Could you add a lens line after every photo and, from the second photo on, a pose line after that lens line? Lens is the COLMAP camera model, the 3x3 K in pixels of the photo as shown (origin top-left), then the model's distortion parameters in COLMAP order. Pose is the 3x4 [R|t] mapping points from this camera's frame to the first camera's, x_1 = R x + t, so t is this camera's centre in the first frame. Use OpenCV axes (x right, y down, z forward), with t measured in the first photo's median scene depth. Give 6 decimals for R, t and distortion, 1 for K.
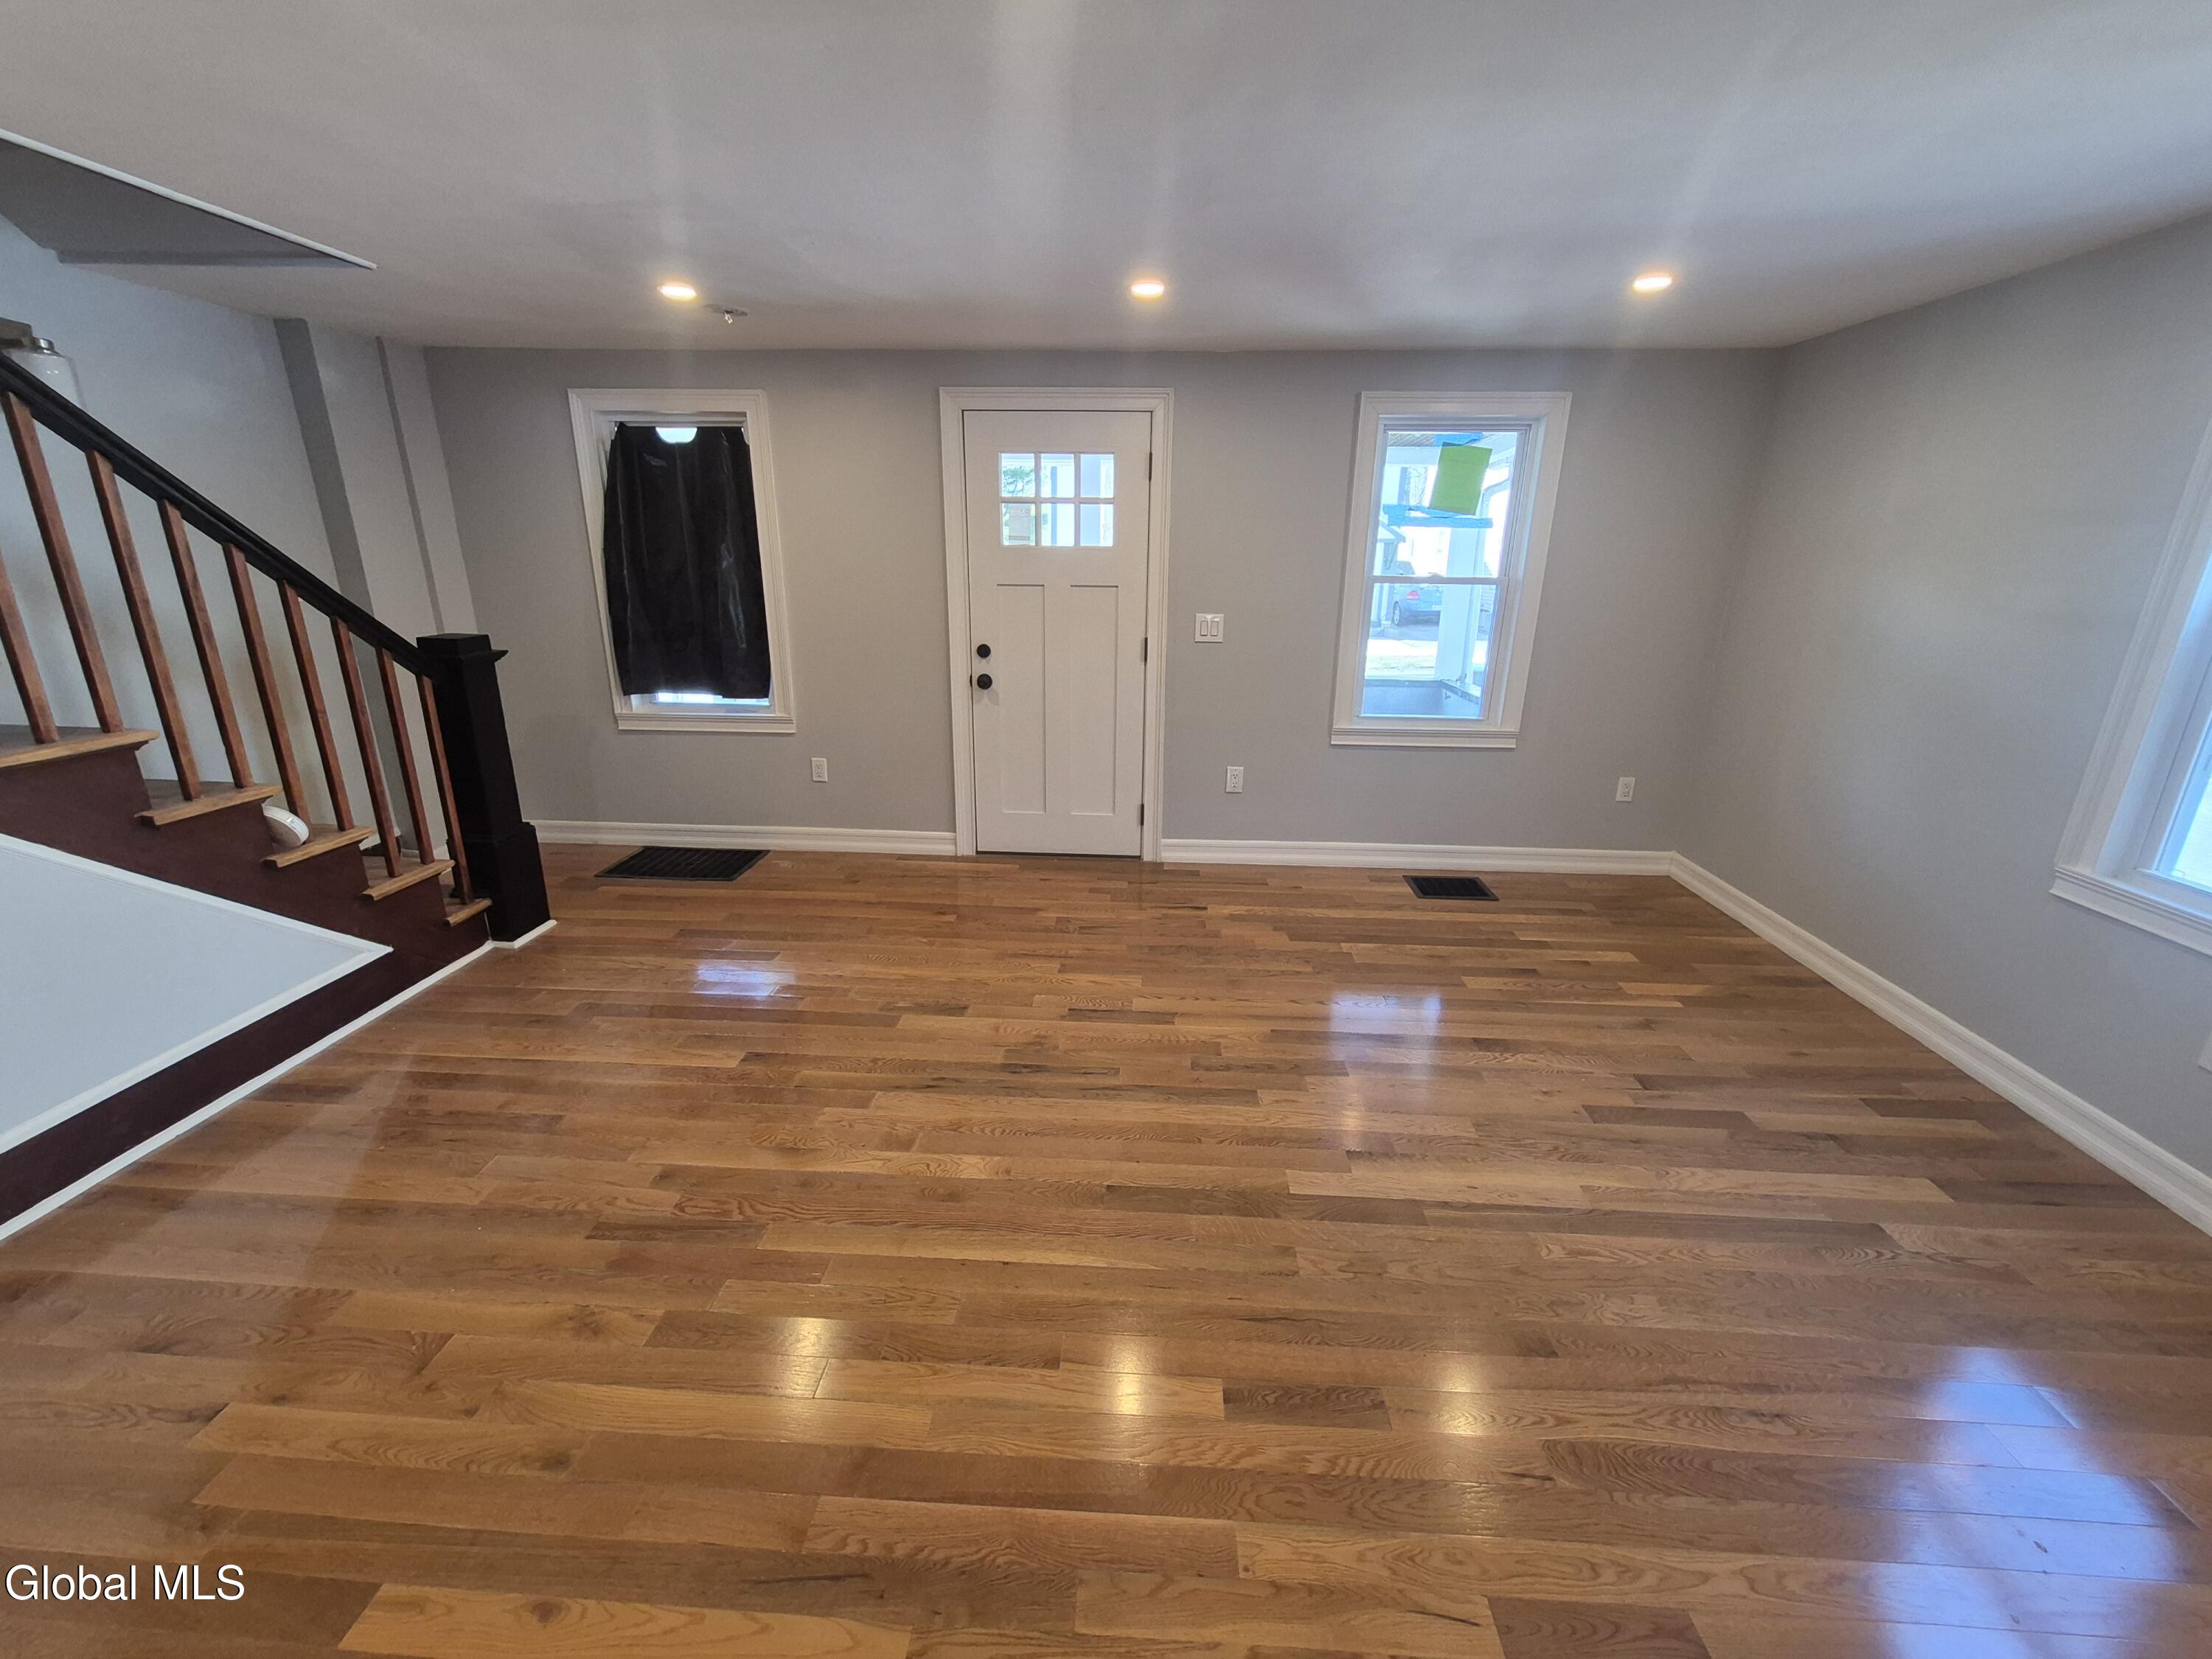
lens RADIAL K [[861.4, 0, 1109.5], [0, 861.4, 795.6], [0, 0, 1]] dist [0.000396, -0.002908]
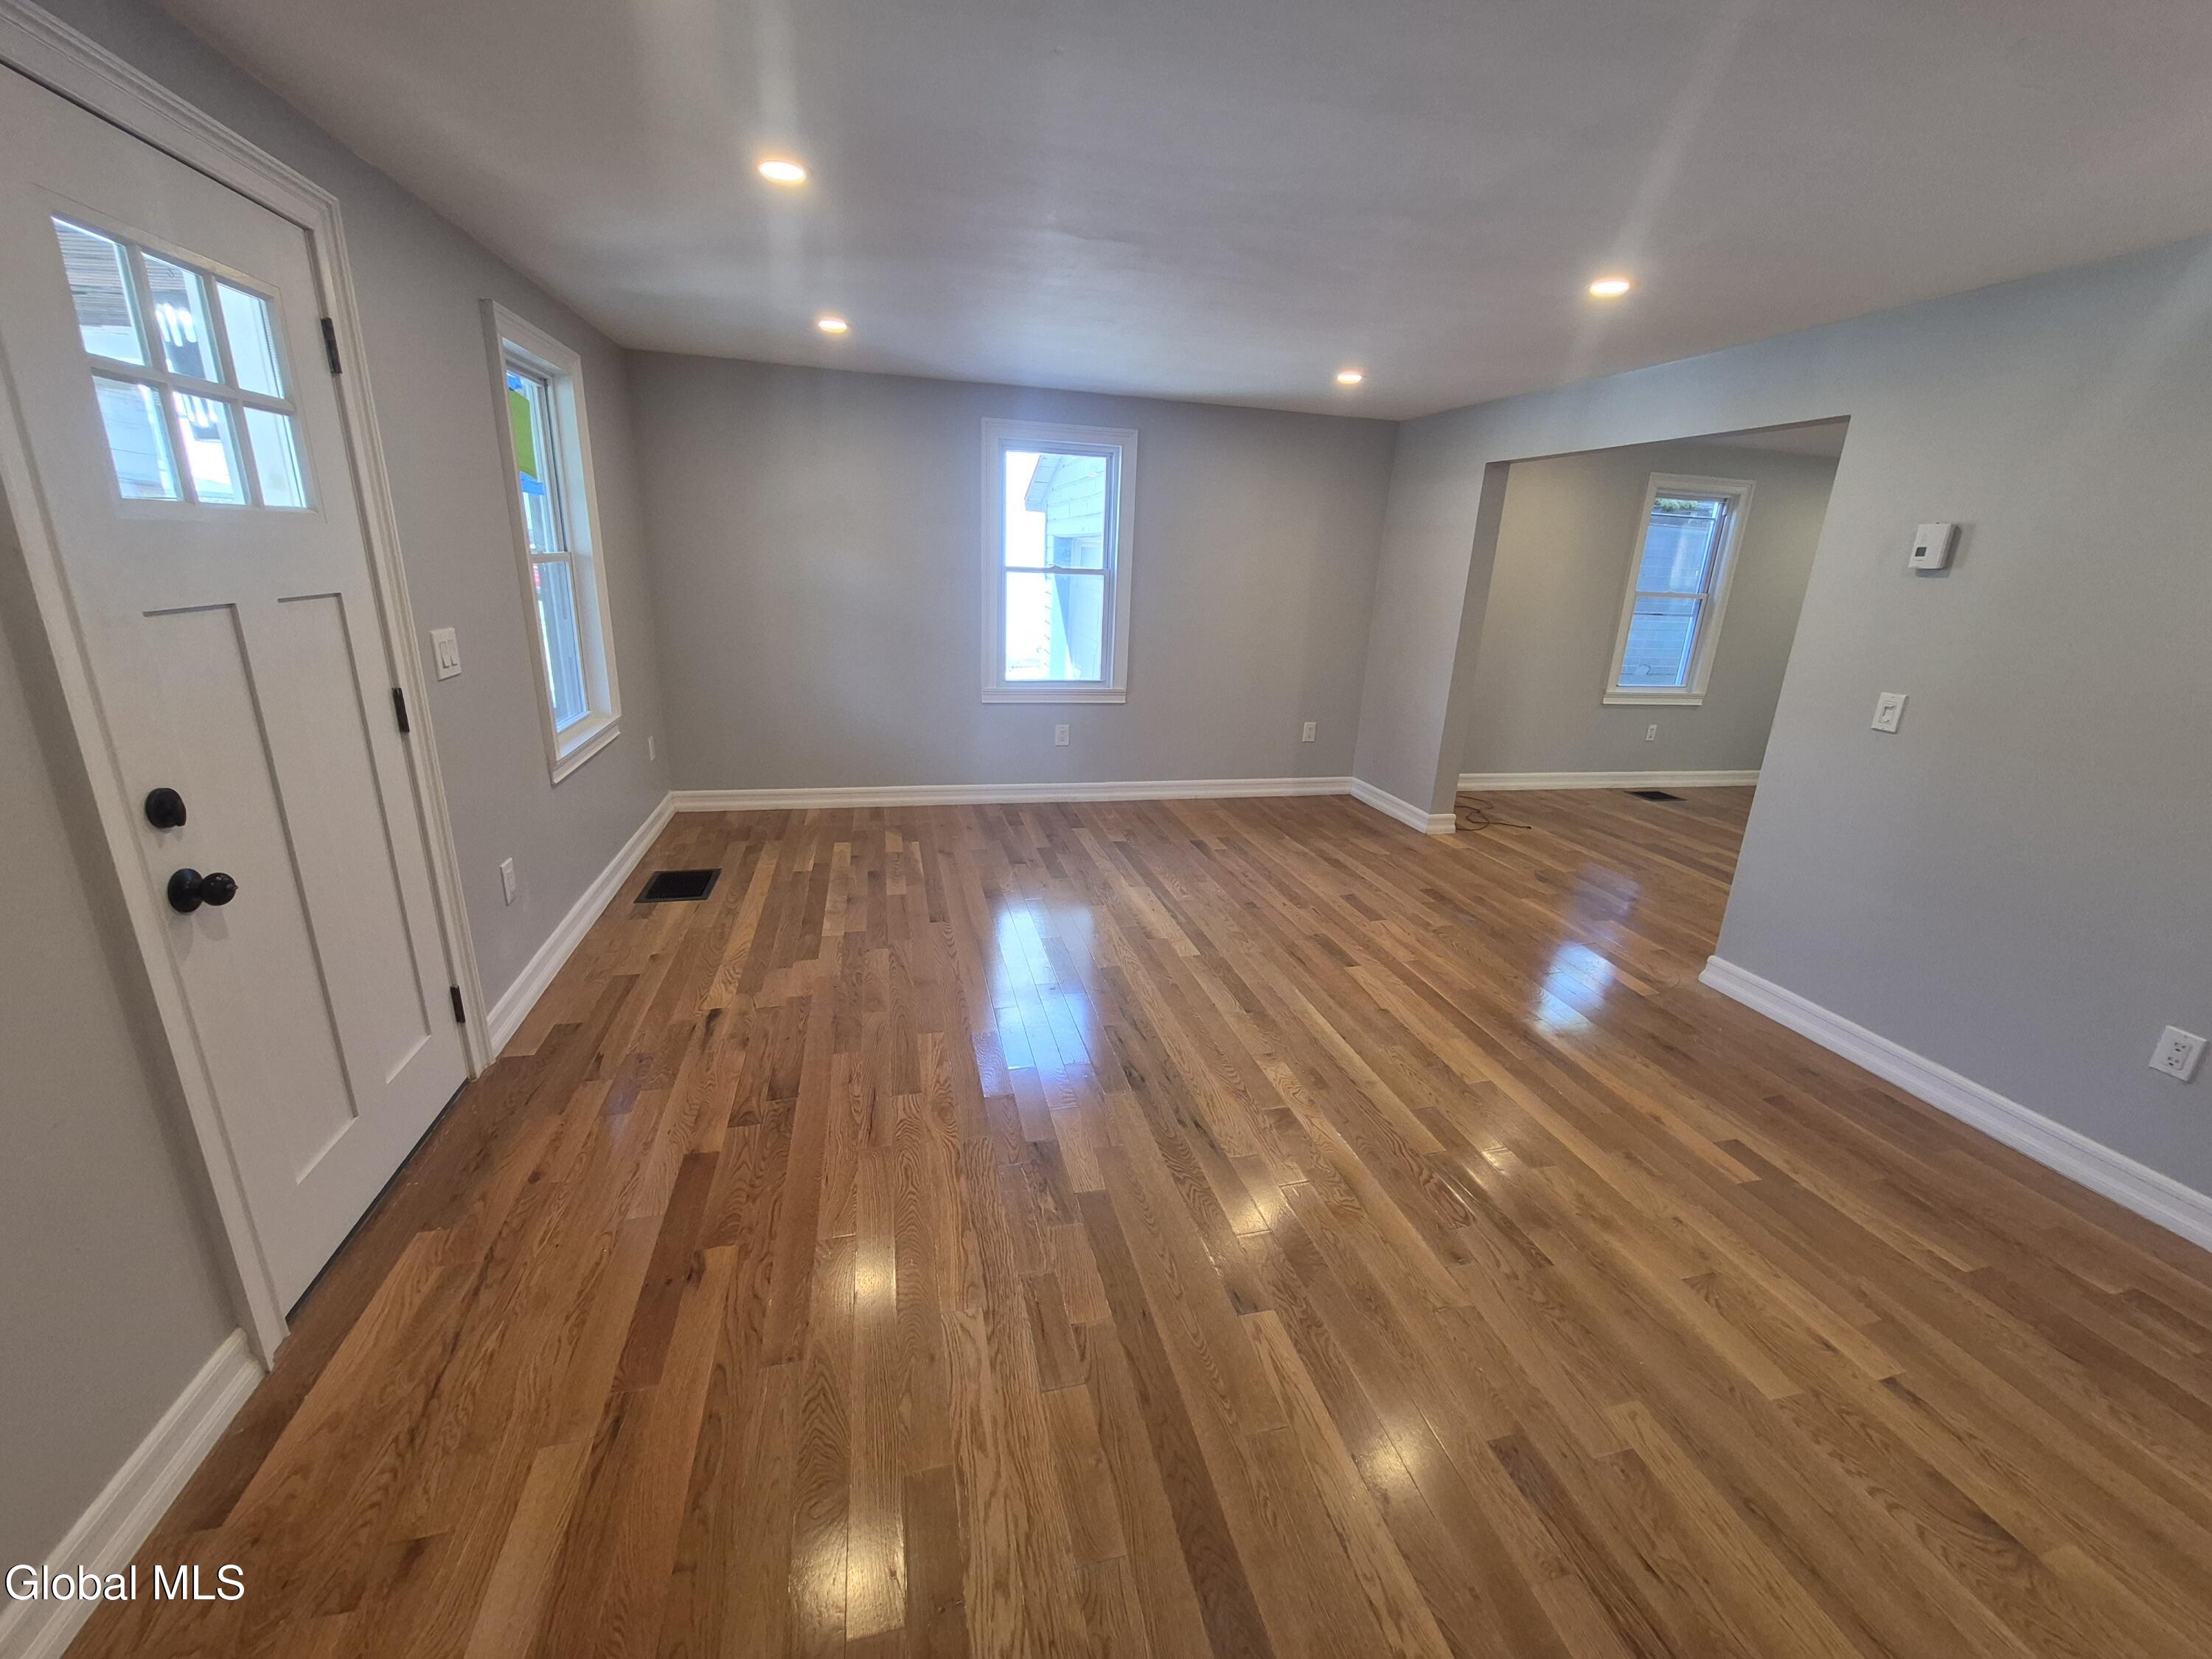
lens RADIAL K [[865.9, 0, 1107.3], [0, 865.9, 806.5], [0, 0, 1]] dist [0.002344, -0.003568]
pose [[-0.298130, -0.294398, 0.907991, -1.079949], [0.221588, 0.903916, 0.365833, -0.399012], [-0.928449, 0.310266, -0.204250, 1.356361]]
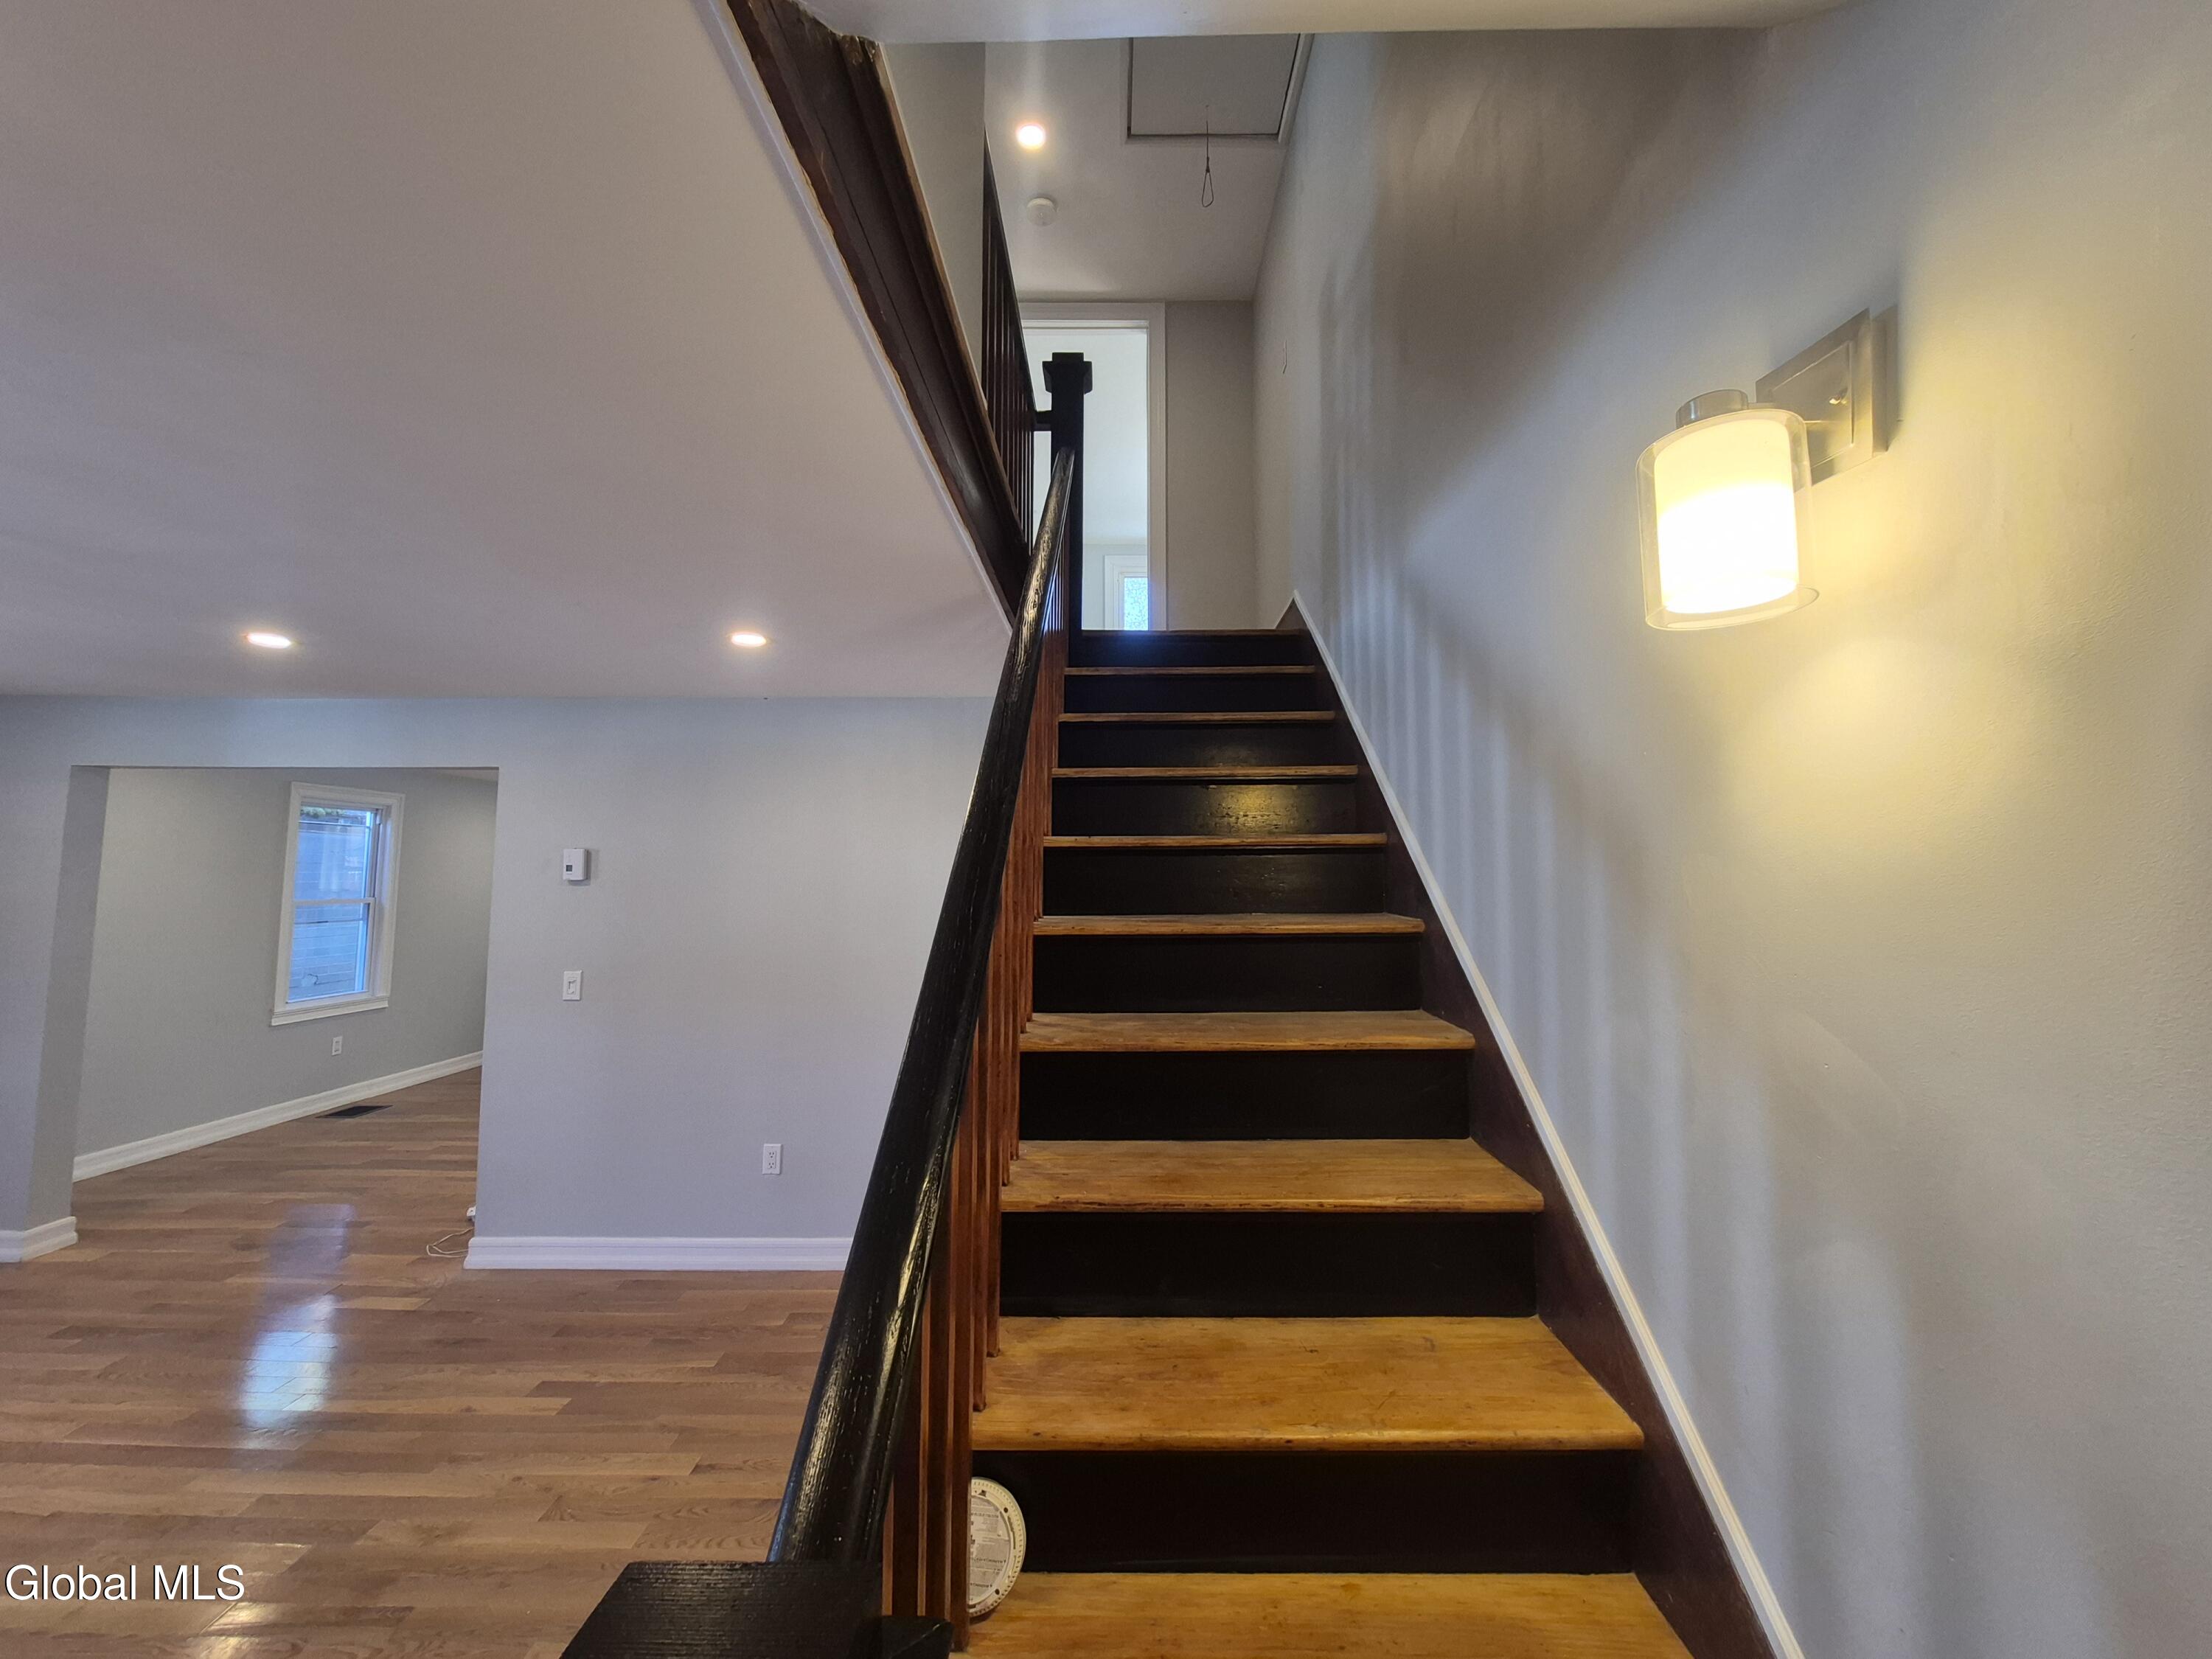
lens RADIAL K [[874.2, 0, 1111.8], [0, 874.2, 803.2], [0, 0, 1]] dist [0.001420, -0.002431]
pose [[-0.998489, -0.023012, -0.049899, -1.172225], [-0.032560, 0.979268, 0.199934, -0.517040], [0.044264, 0.201257, -0.978538, 1.607773]]
